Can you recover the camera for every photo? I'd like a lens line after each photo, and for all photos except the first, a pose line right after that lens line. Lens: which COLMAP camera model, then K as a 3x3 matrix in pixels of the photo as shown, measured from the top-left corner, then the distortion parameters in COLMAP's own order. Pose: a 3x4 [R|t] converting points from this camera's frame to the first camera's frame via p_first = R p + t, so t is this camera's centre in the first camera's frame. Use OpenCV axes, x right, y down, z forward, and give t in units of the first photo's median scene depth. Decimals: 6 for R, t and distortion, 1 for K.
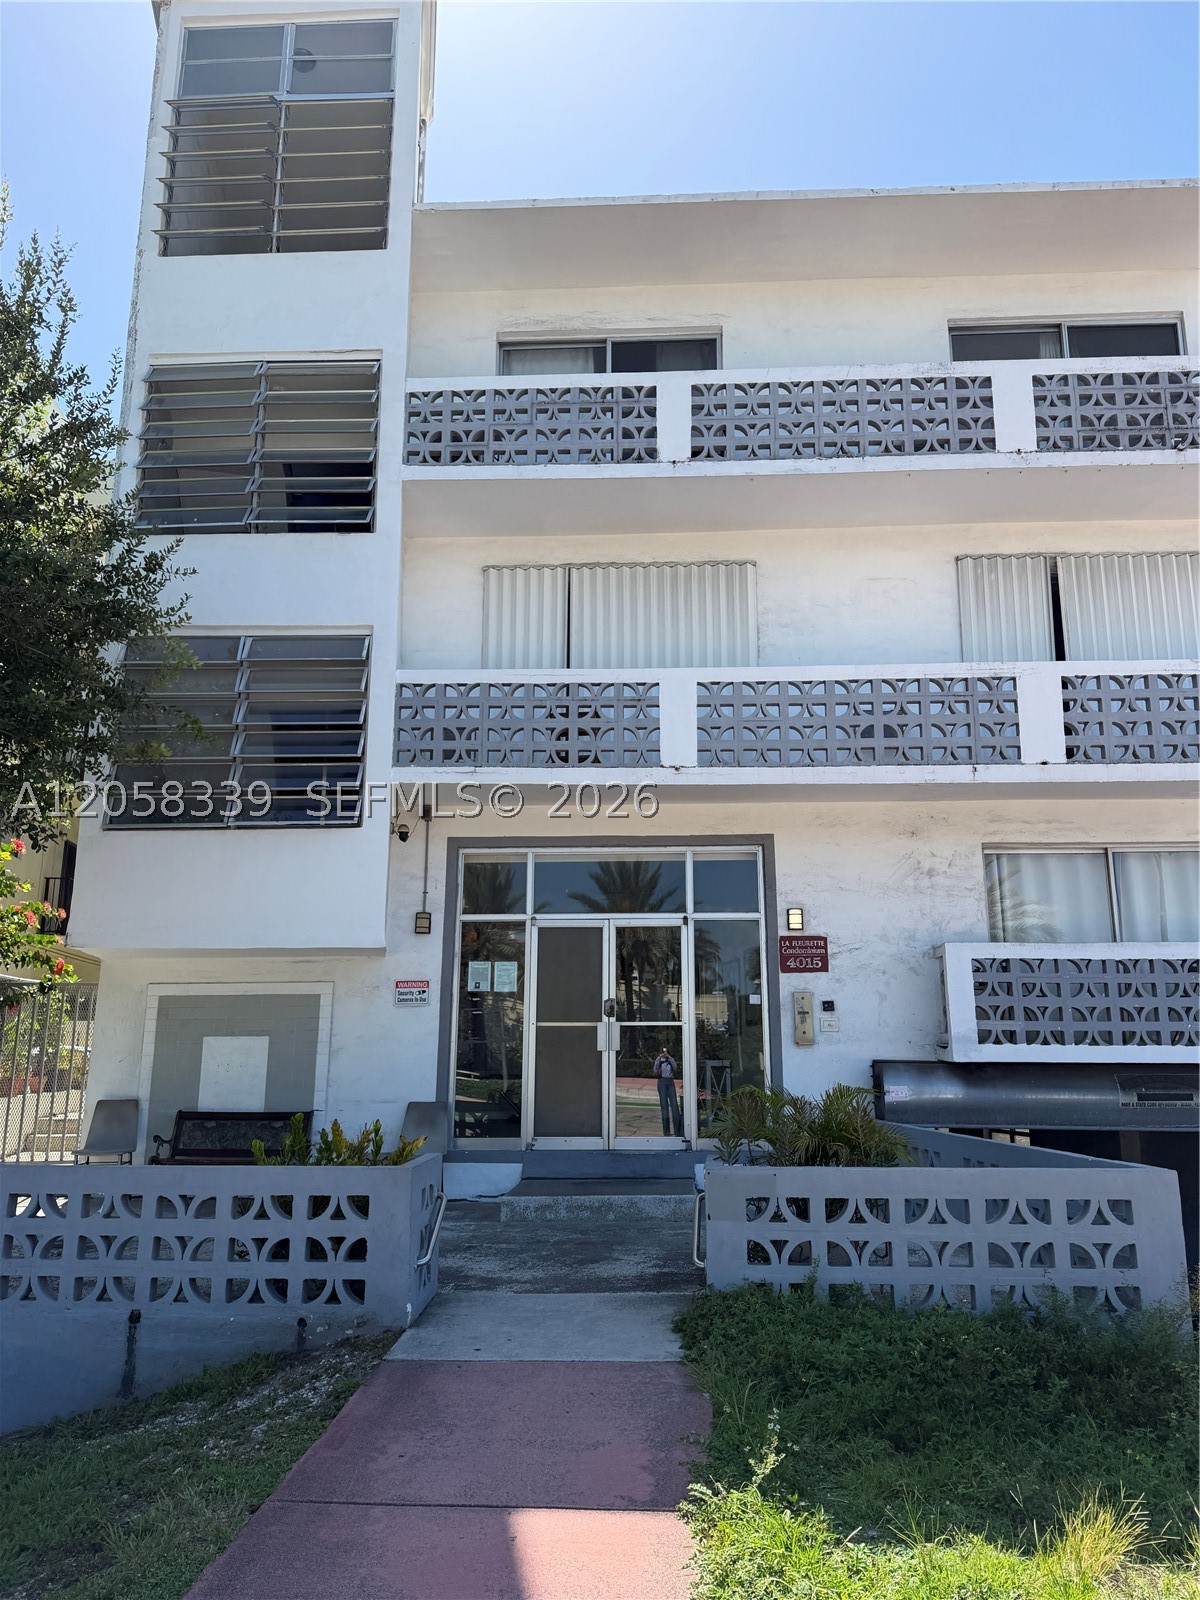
lens RADIAL K [[1130.2, 0, 584.5], [0, 1130.2, 805.6], [0, 0, 1]] dist [0.087140, -0.149483]
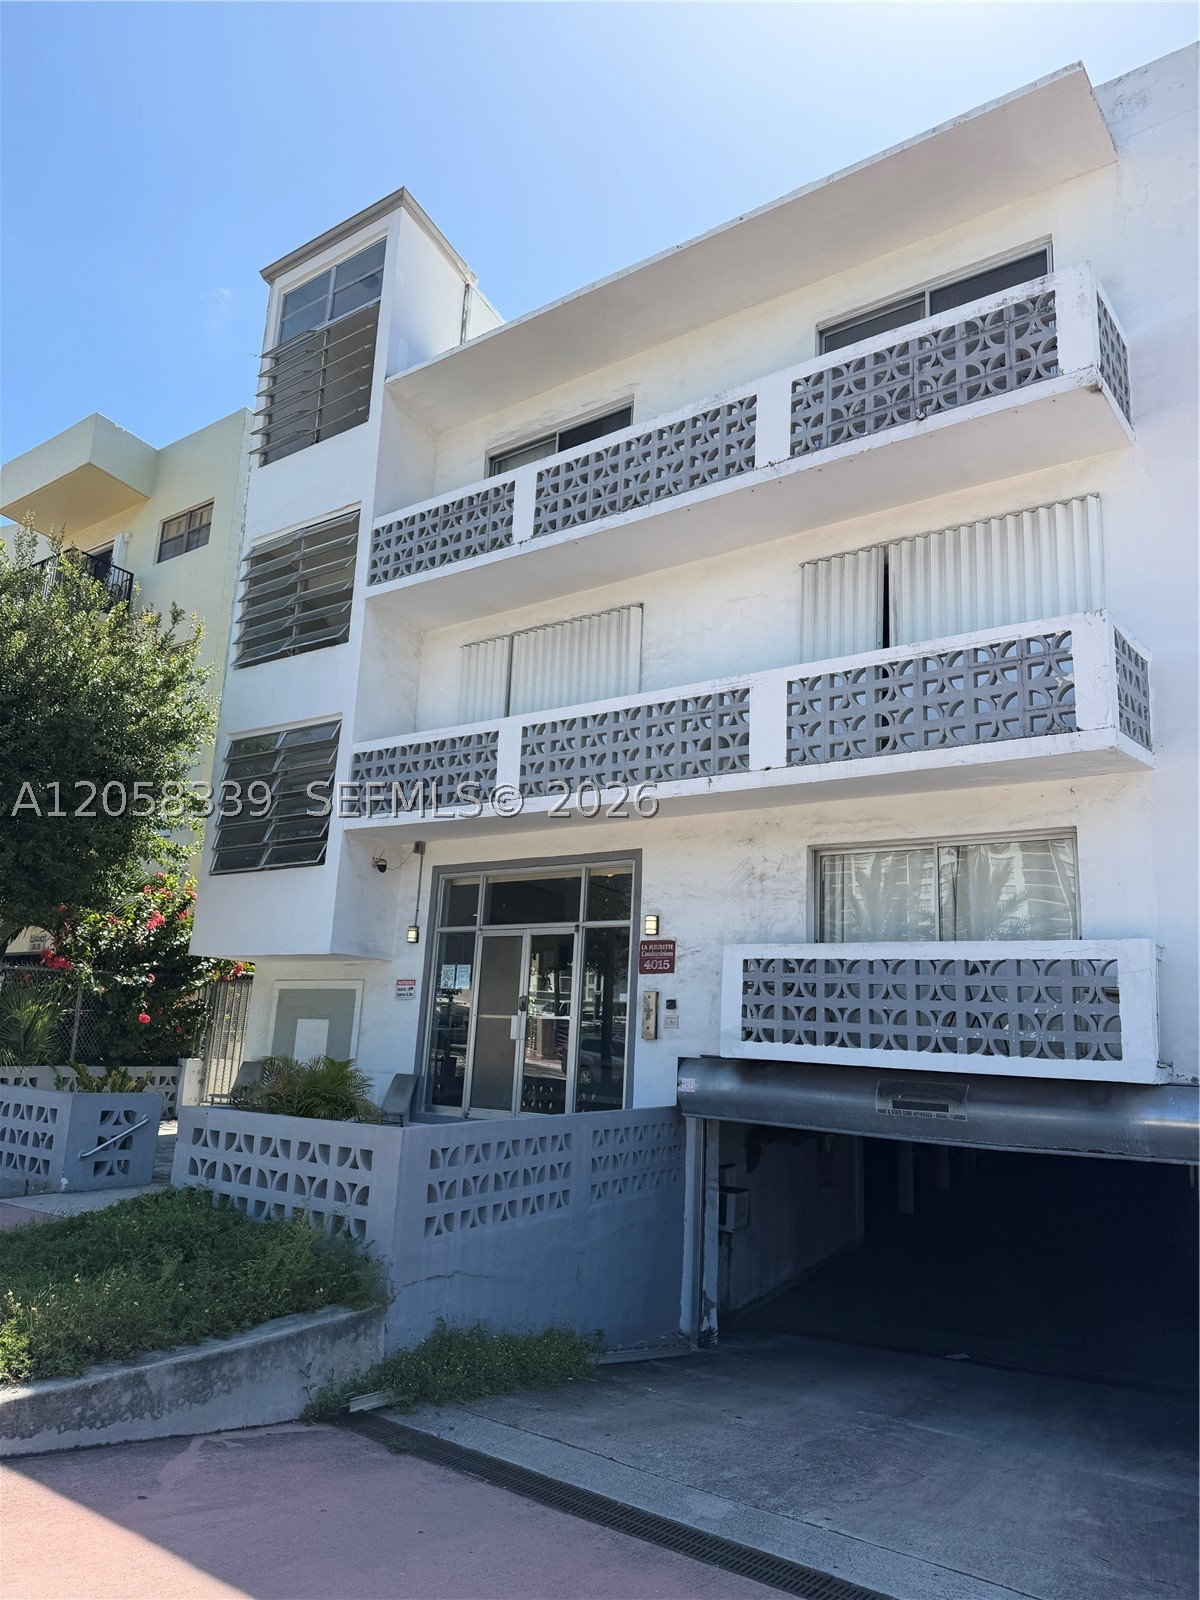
lens RADIAL K [[1136.3, 0, 600.0], [0, 1136.3, 800.0], [0, 0, 1]] dist [0.078562, -0.091462]
pose [[0.817950, -0.083280, -0.569230, 0.785303], [0.075176, 0.996455, -0.037762, 0.017028], [0.570357, -0.011905, 0.821311, 0.065067]]
